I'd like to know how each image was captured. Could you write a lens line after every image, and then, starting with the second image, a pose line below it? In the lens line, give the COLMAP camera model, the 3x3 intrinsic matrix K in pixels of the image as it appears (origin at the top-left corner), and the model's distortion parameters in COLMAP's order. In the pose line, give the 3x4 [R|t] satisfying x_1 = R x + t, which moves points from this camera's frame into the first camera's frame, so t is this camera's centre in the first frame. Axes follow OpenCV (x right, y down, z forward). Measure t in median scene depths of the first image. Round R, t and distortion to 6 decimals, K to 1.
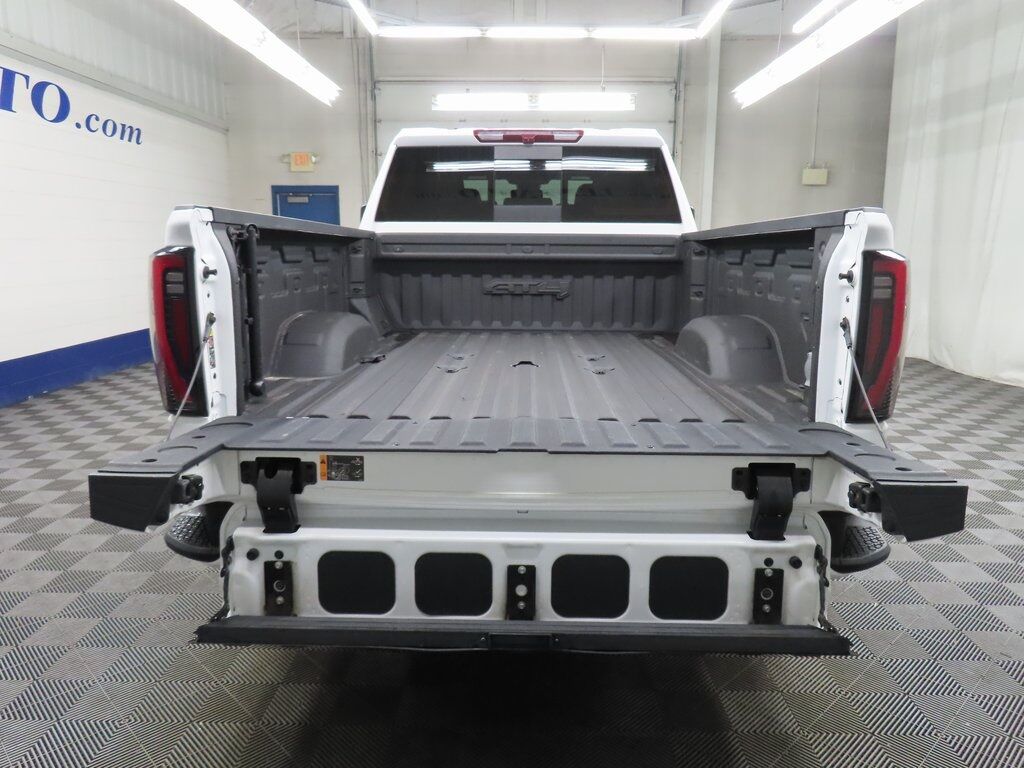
lens RADIAL K [[739.9, 0, 513.9], [0, 739.9, 381.0], [0, 0, 1]] dist [-0.014934, 0.006525]
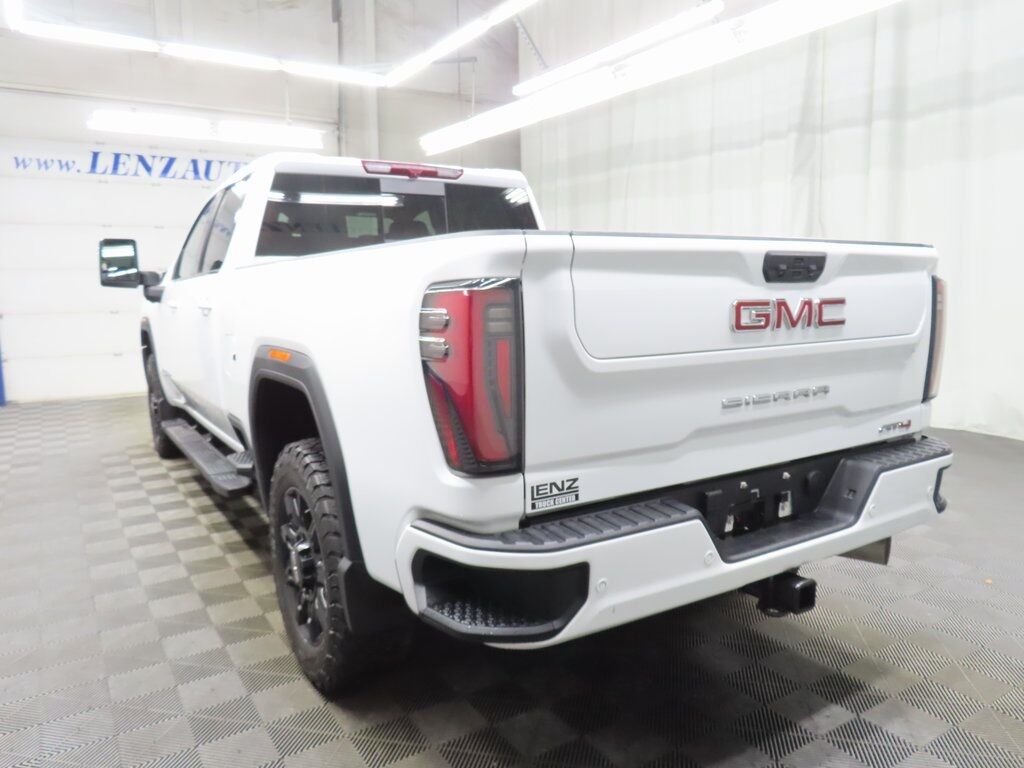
lens RADIAL K [[739.9, 0, 516.1], [0, 739.9, 385.2], [0, 0, 1]] dist [-0.014934, 0.006525]
pose [[0.831074, -0.090785, 0.548703, -0.291071], [0.117080, 0.993037, -0.013030, -0.014279], [-0.543699, 0.075071, 0.835916, 0.089208]]
